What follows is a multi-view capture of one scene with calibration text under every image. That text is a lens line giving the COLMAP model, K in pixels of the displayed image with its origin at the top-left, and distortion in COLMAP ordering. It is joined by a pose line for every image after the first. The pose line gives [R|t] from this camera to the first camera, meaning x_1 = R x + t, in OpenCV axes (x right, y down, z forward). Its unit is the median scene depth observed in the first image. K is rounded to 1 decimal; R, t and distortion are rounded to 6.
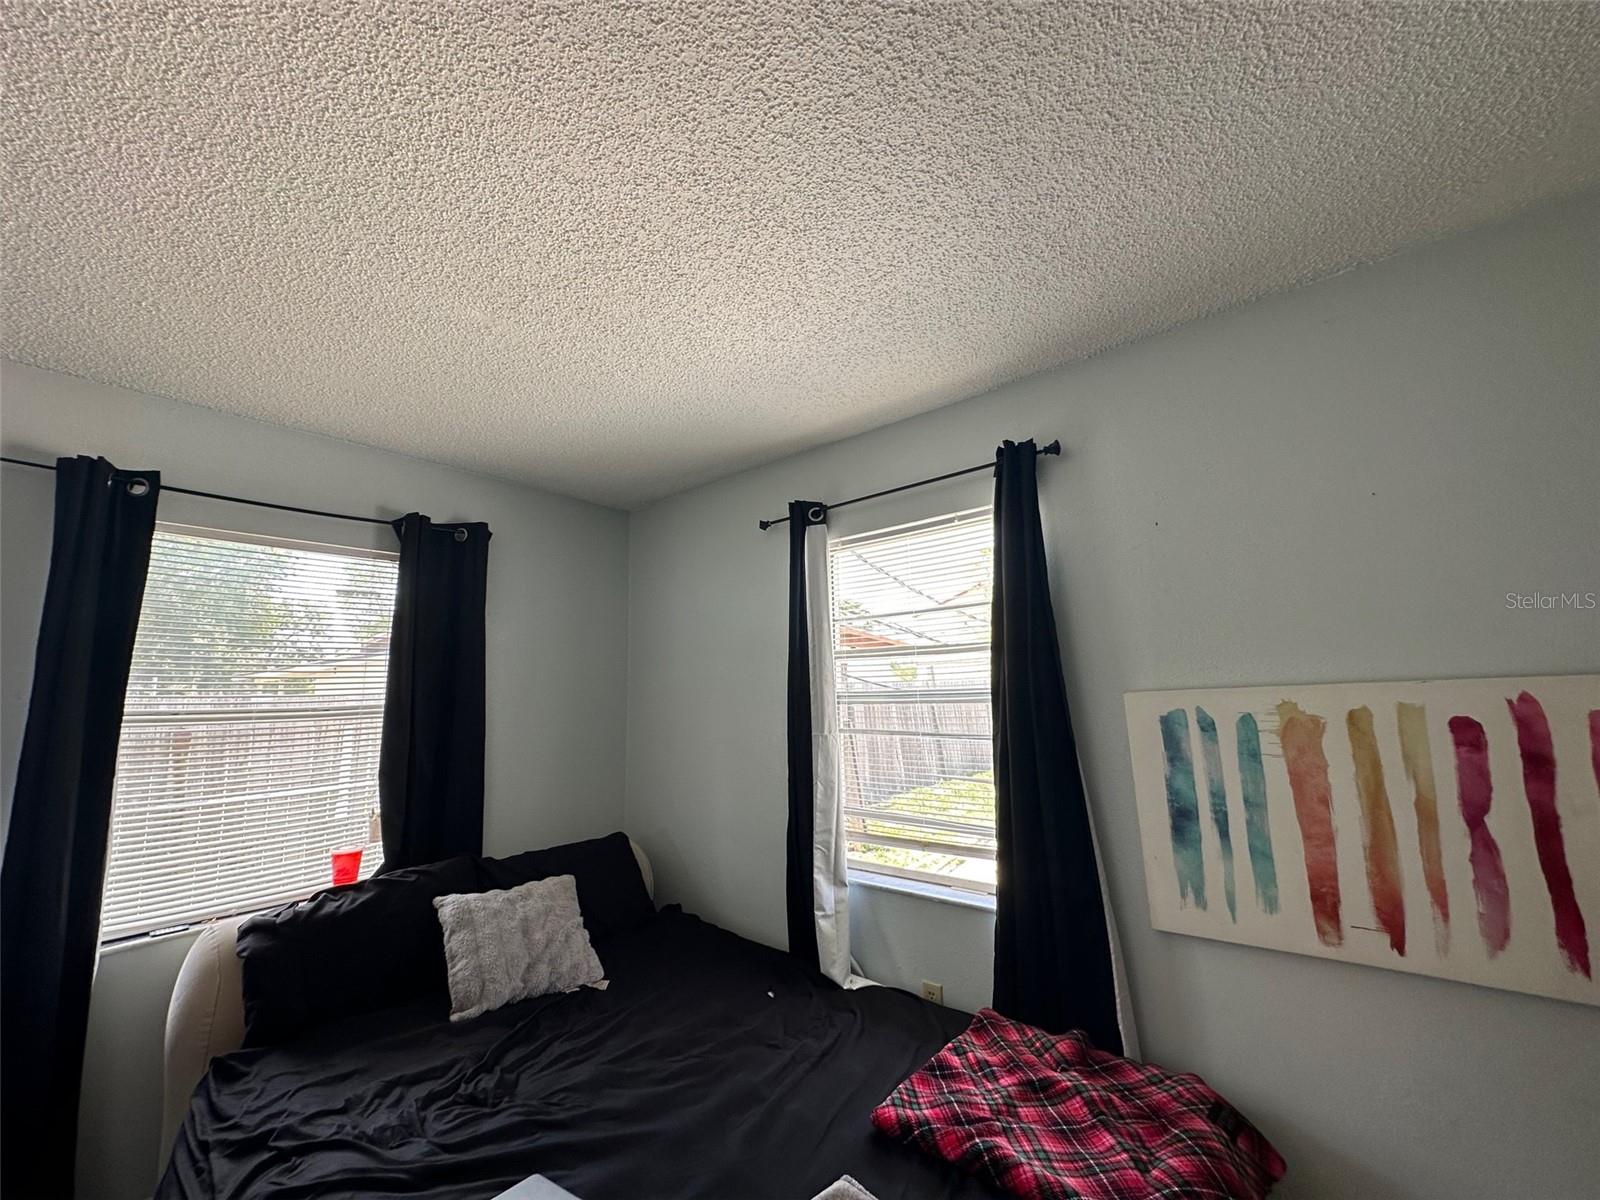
lens RADIAL K [[633.0, 0, 800.2], [0, 633.0, 605.1], [0, 0, 1]] dist [-0.002566, 0.000523]
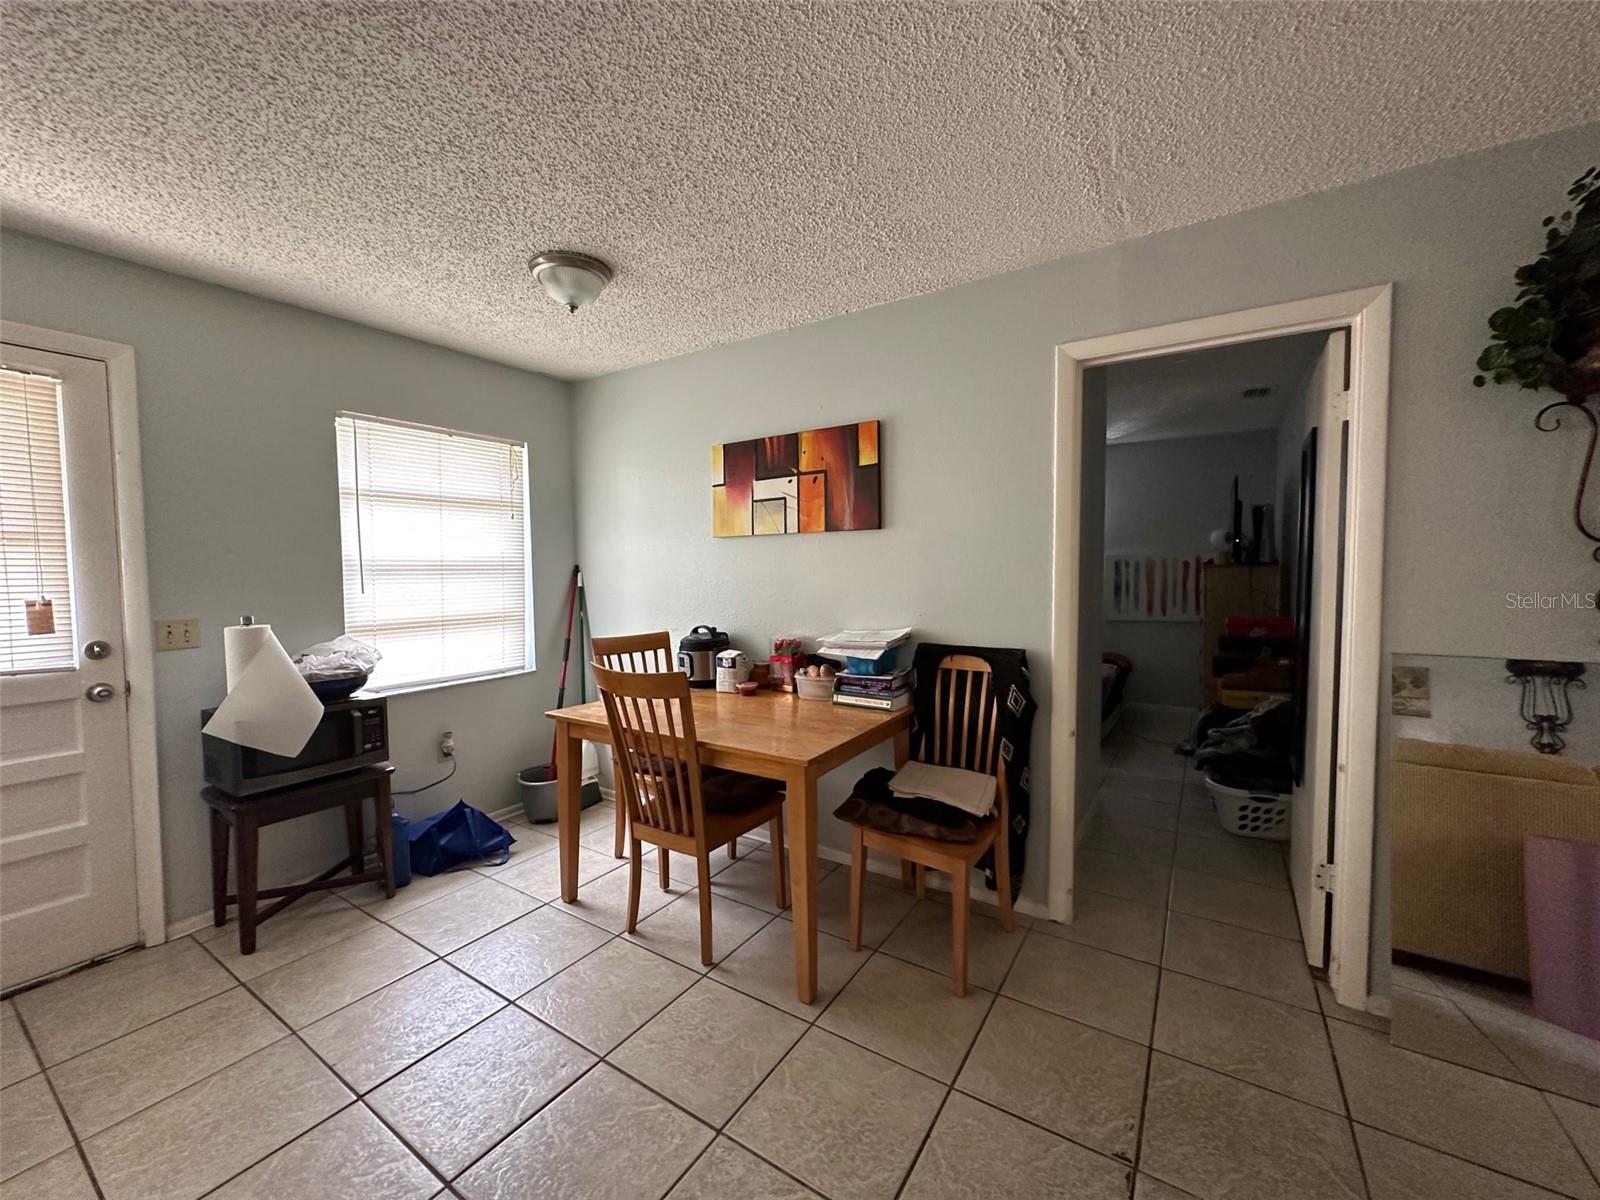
lens RADIAL K [[633.0, 0, 801.5], [0, 633.0, 594.1], [0, 0, 1]] dist [-0.002566, 0.000523]
pose [[0.992552, 0.008733, 0.121507, -1.851694], [-0.031040, 0.982635, 0.182935, -0.274012], [-0.117799, -0.185345, 0.975587, -2.640919]]
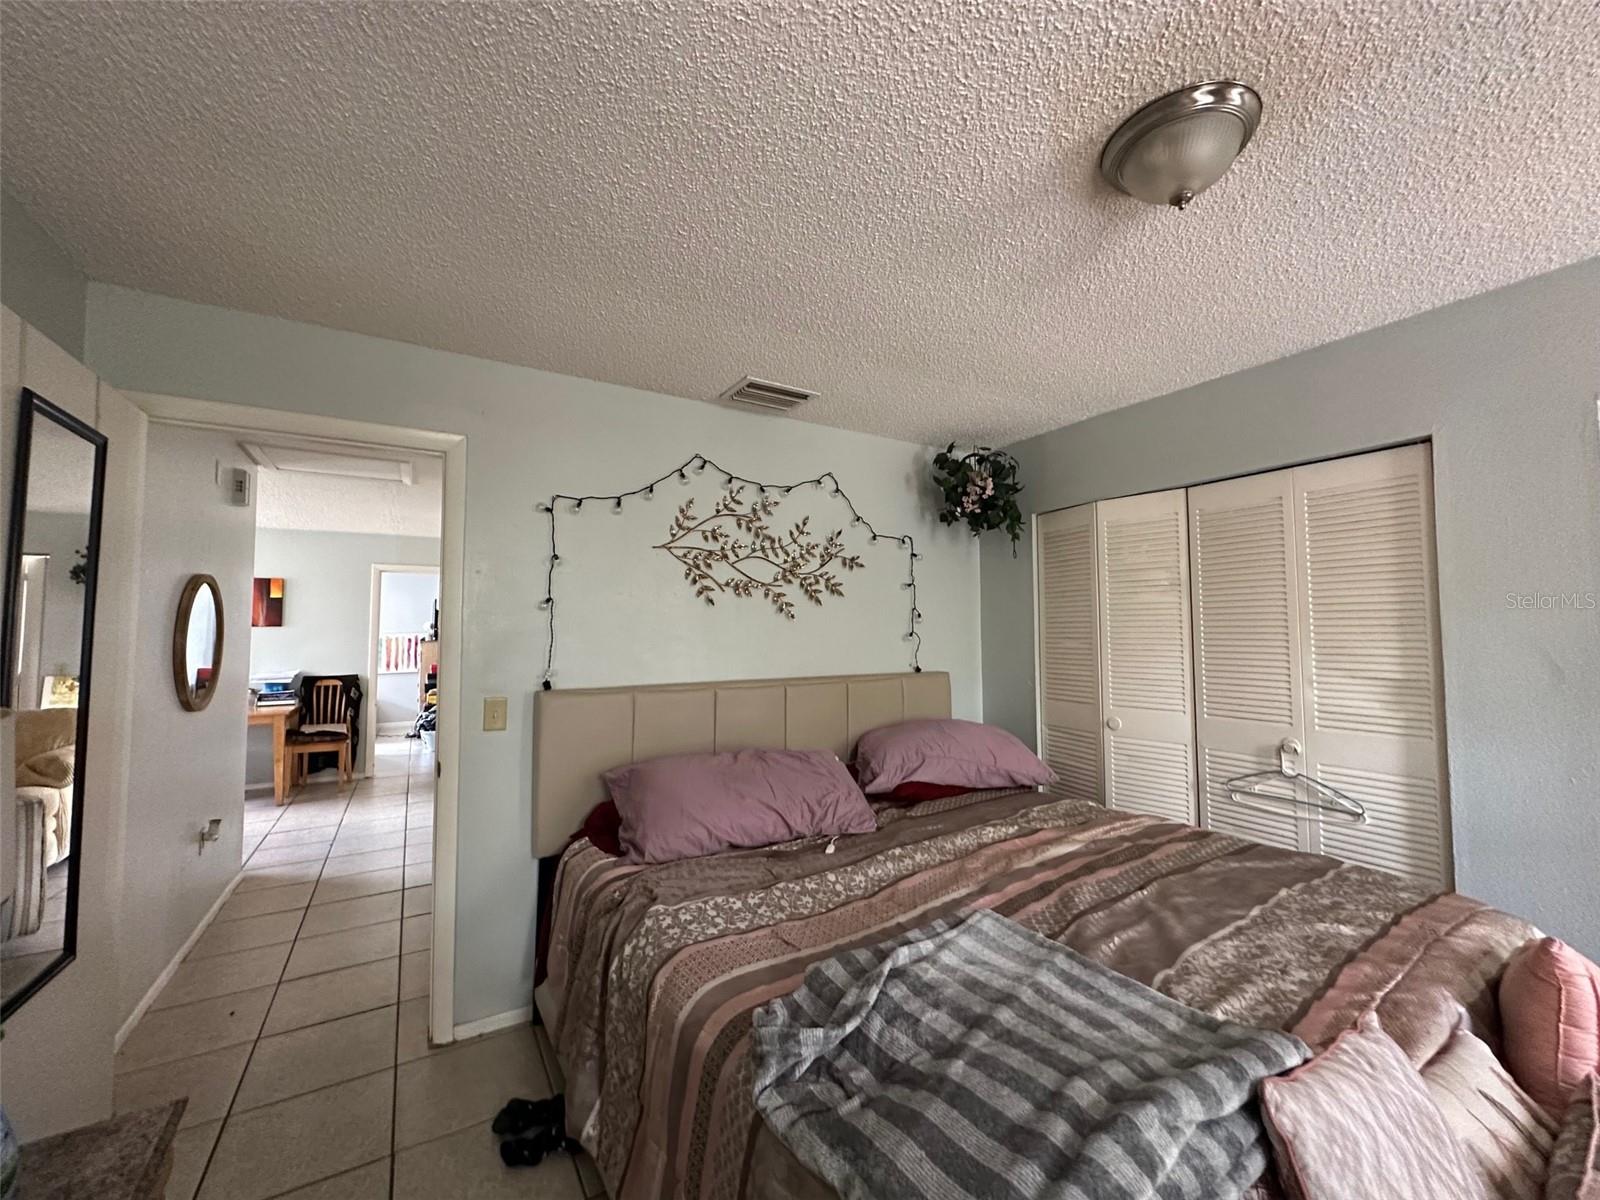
lens RADIAL K [[633.0, 0, 798.6], [0, 633.0, 602.1], [0, 0, 1]] dist [-0.002566, 0.000523]
pose [[0.328652, 0.067505, 0.942036, -4.199932], [-0.137176, 0.990277, -0.023104, -0.656648], [-0.934436, -0.121631, 0.334716, -5.353240]]
